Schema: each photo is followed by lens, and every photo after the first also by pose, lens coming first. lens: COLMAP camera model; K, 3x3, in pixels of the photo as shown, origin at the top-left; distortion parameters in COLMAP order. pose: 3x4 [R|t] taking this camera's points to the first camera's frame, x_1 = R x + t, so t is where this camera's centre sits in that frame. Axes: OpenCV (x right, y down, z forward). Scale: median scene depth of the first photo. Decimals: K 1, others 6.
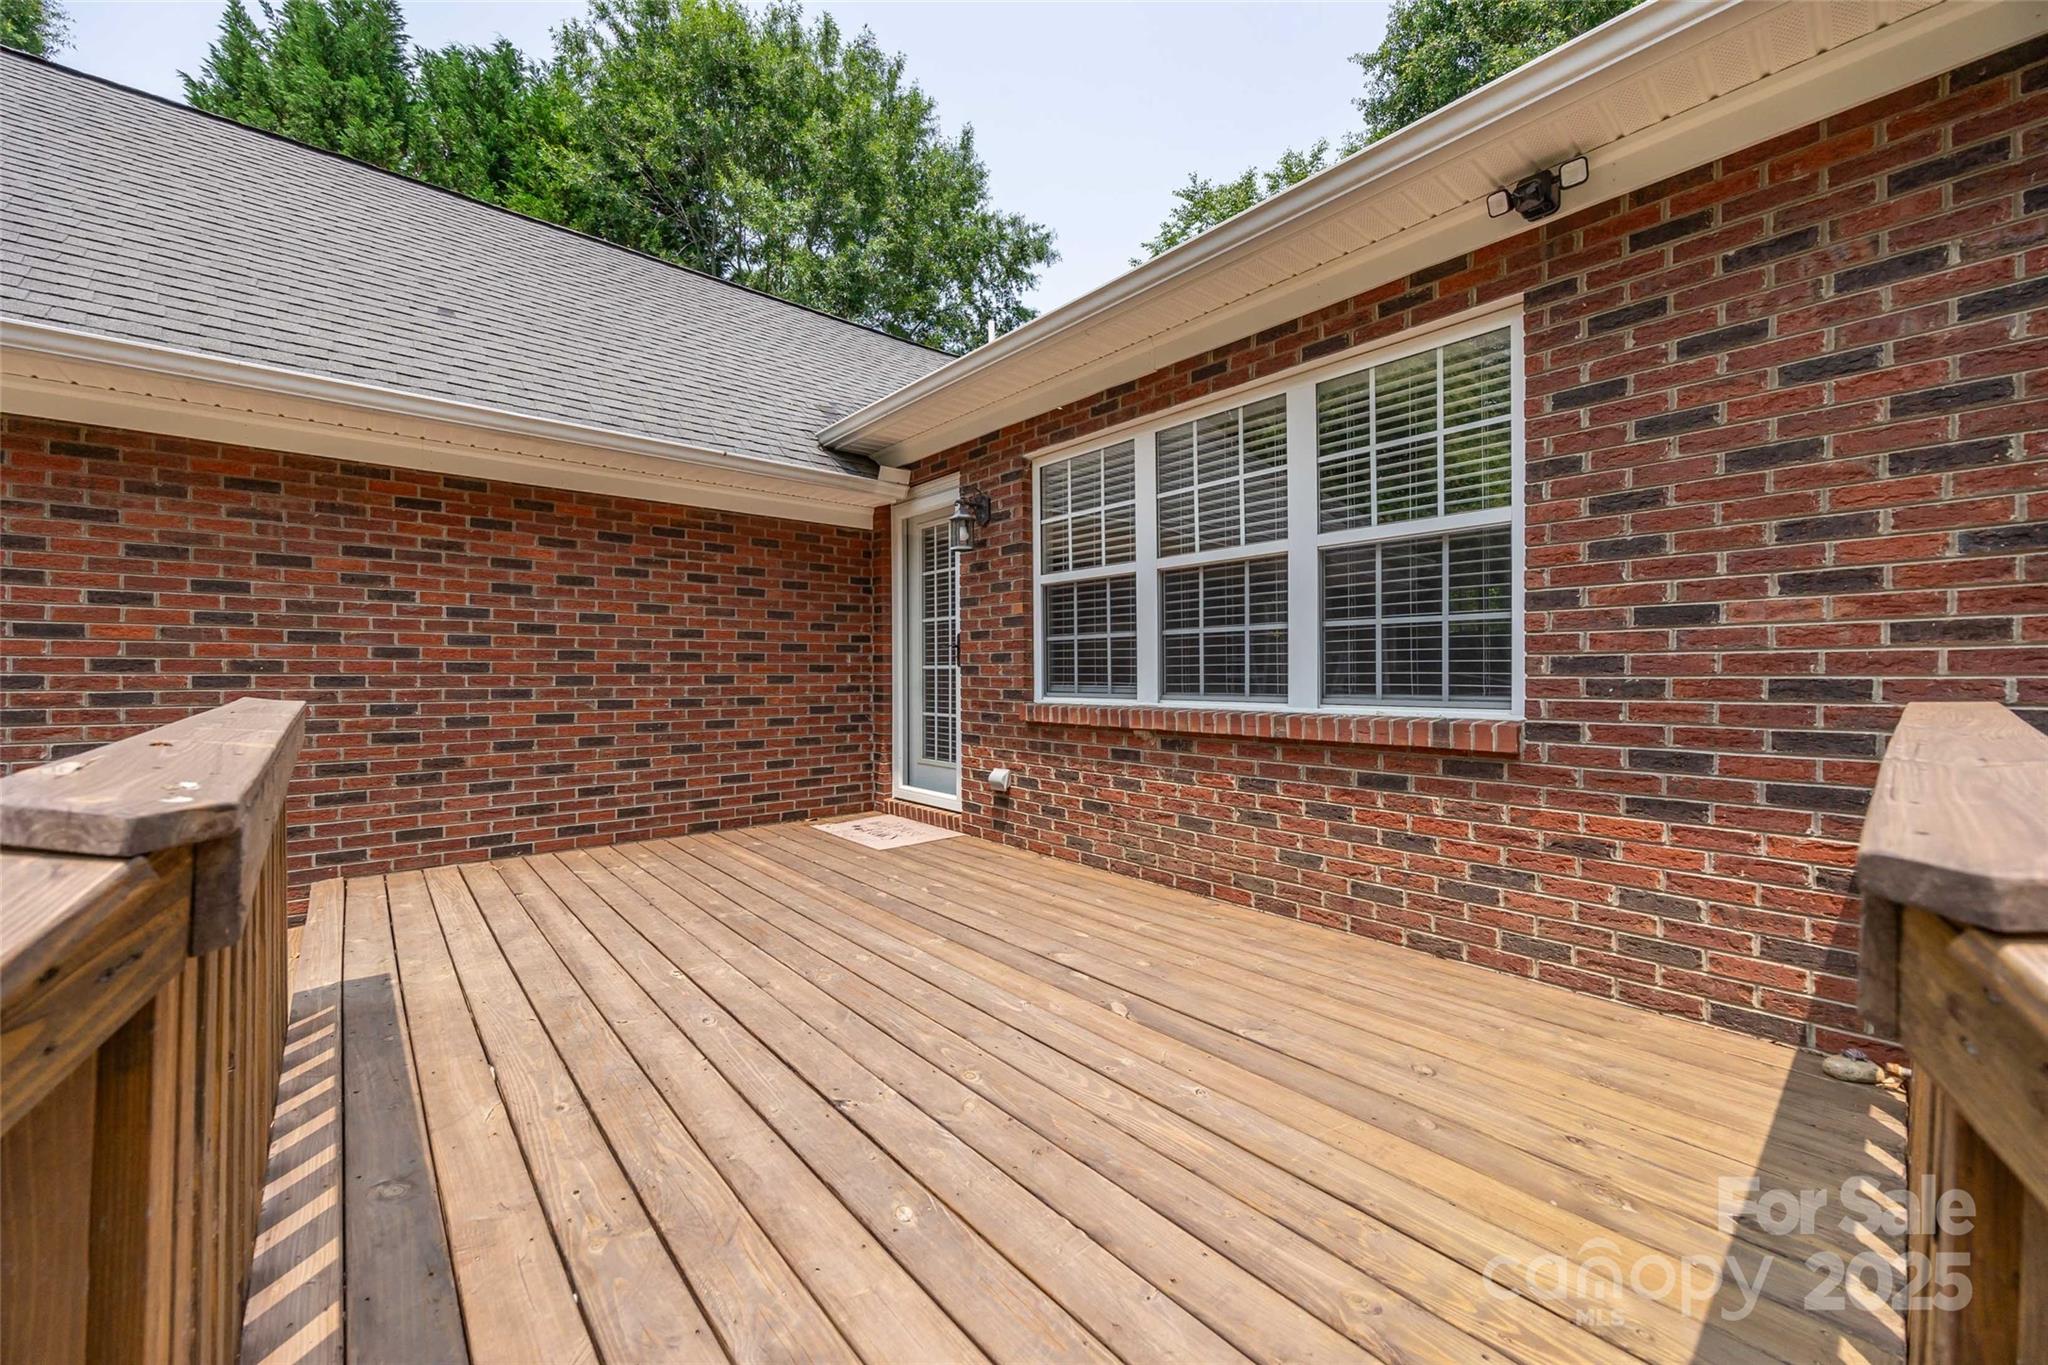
lens RADIAL K [[781.2, 0, 1024.0], [0, 781.2, 682.5], [0, 0, 1]] dist [0.001030, 0.000042]
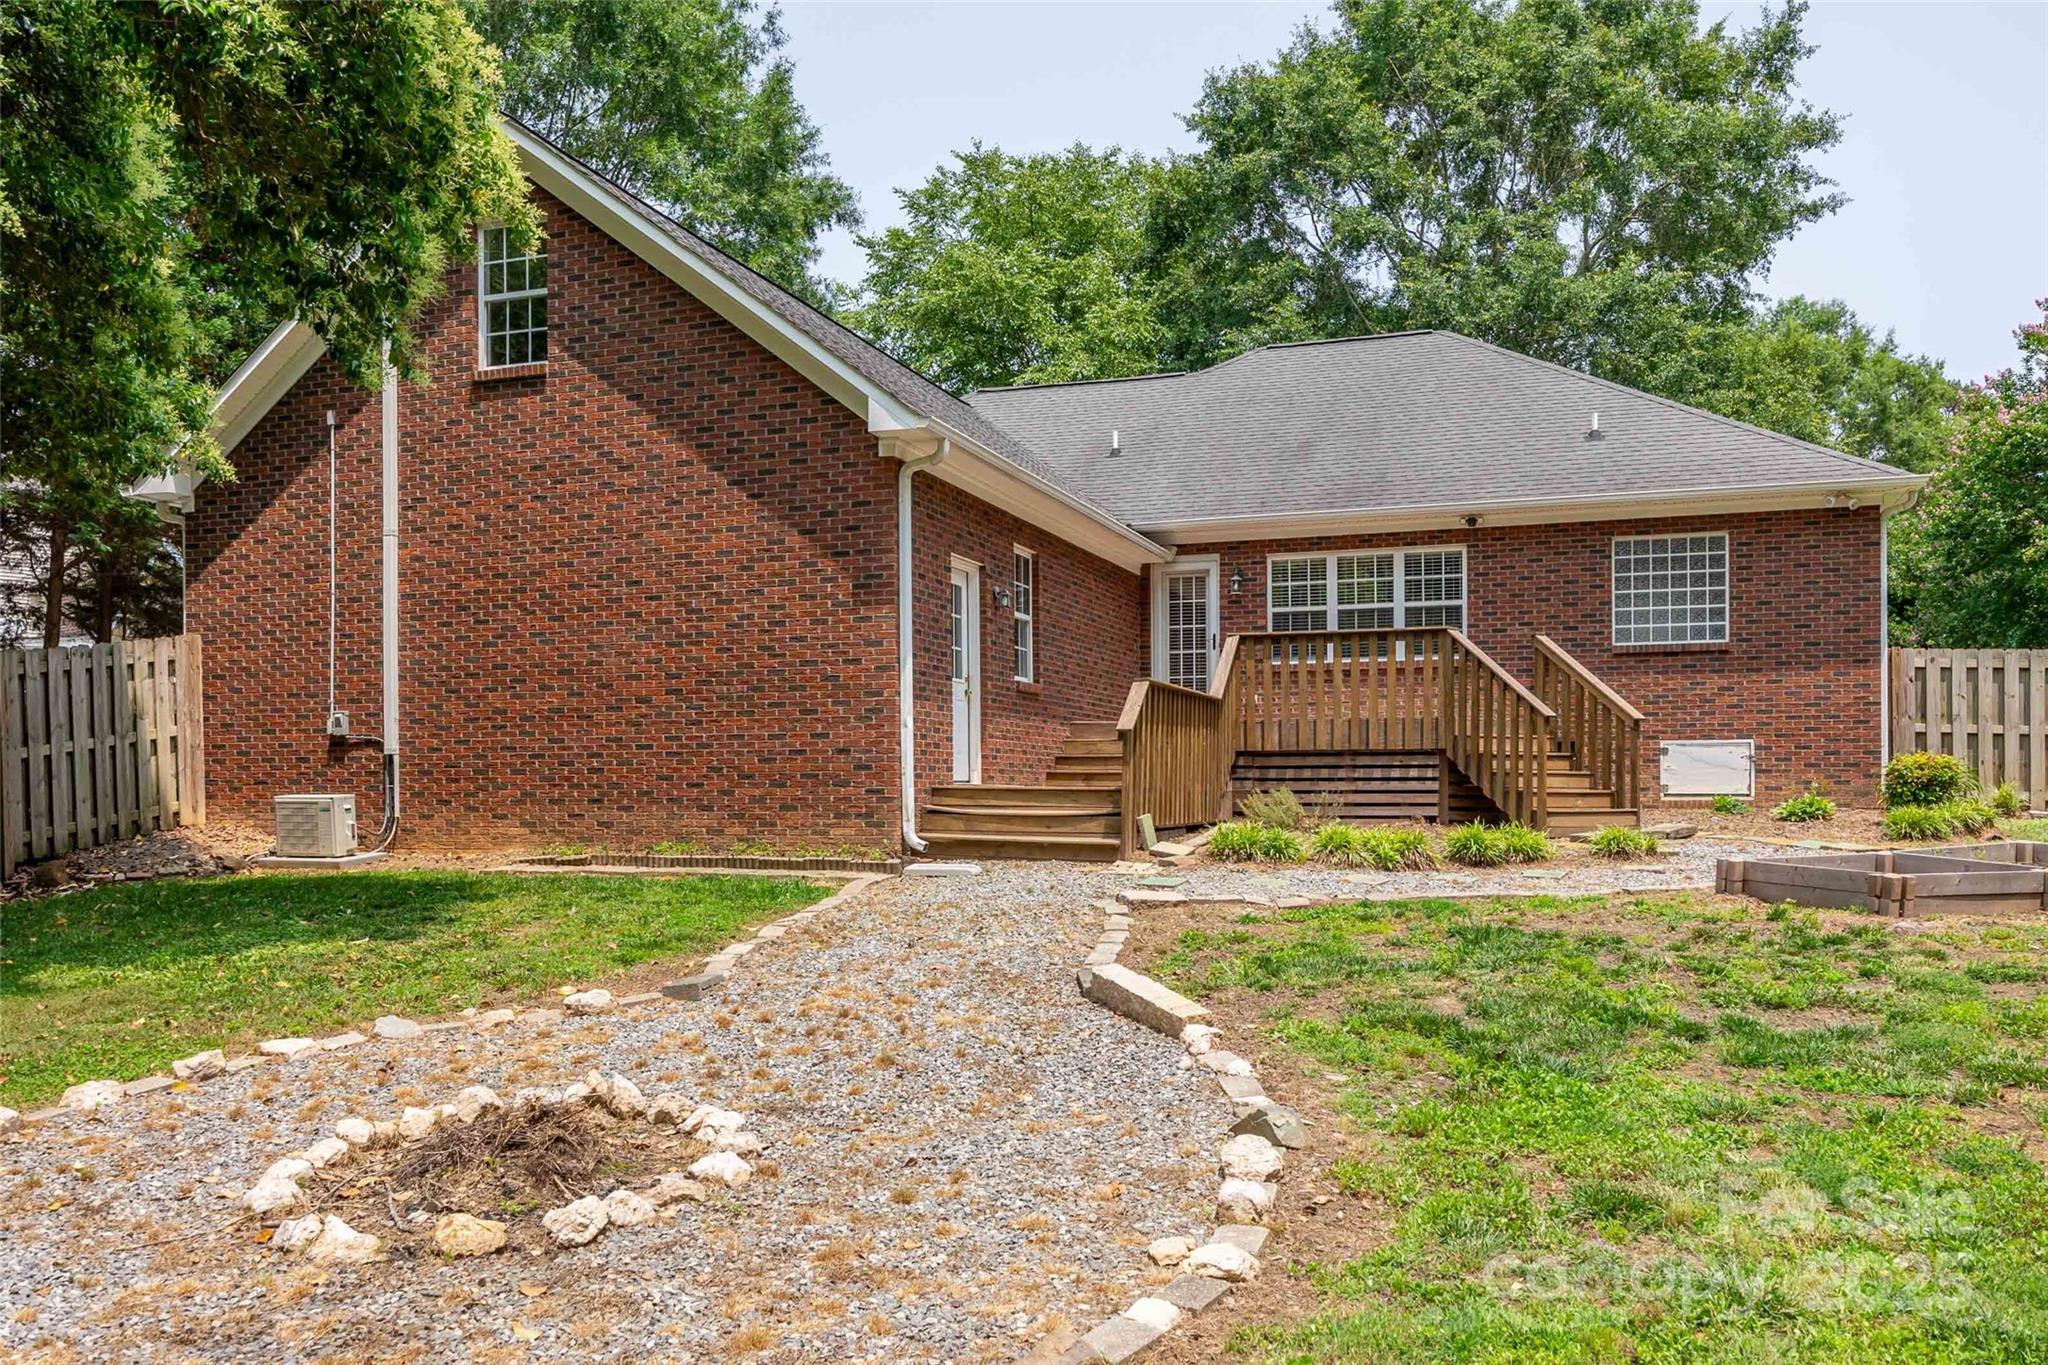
lens RADIAL K [[1695.3, 0, 1021.9], [0, 1695.3, 806.2], [0, 0, 1]] dist [-0.008304, -0.000633]
pose [[0.863997, -0.000264, 0.503496, -2.667630], [0.006817, 0.999914, -0.011172, 0.421207], [-0.503450, 0.013085, 0.863925, -2.483214]]
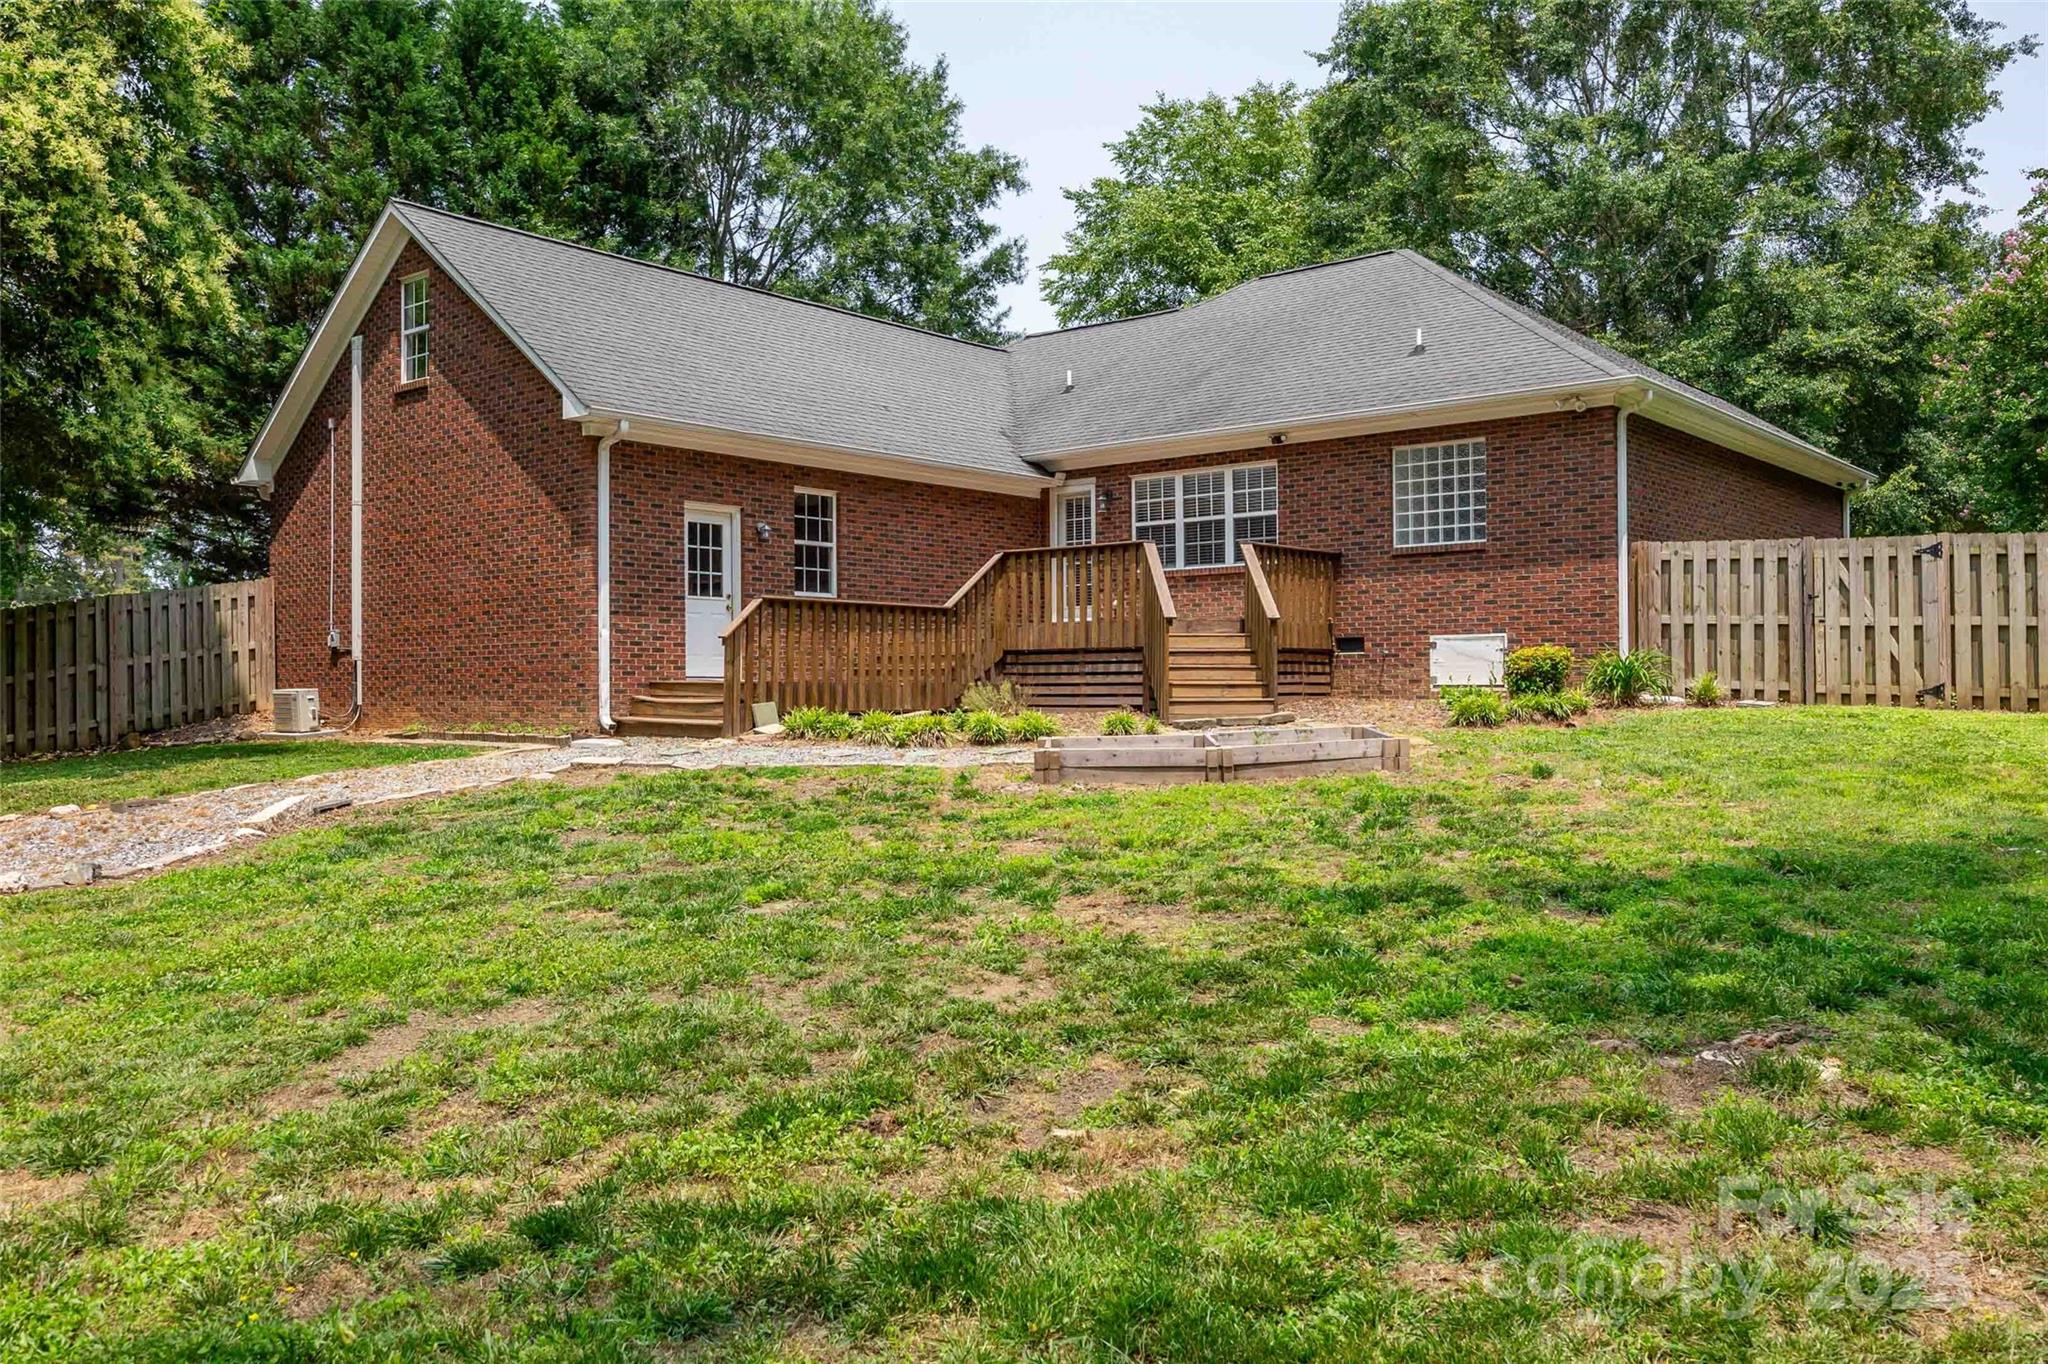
lens RADIAL K [[1684.2, 0, 1024.0], [0, 1684.2, 682.0], [0, 0, 1]] dist [-0.006961, -0.003905]
pose [[0.987553, 0.001796, 0.157276, -1.049130], [0.002182, 0.999682, -0.025120, 0.453708], [-0.157271, 0.025150, 0.987235, -3.806858]]
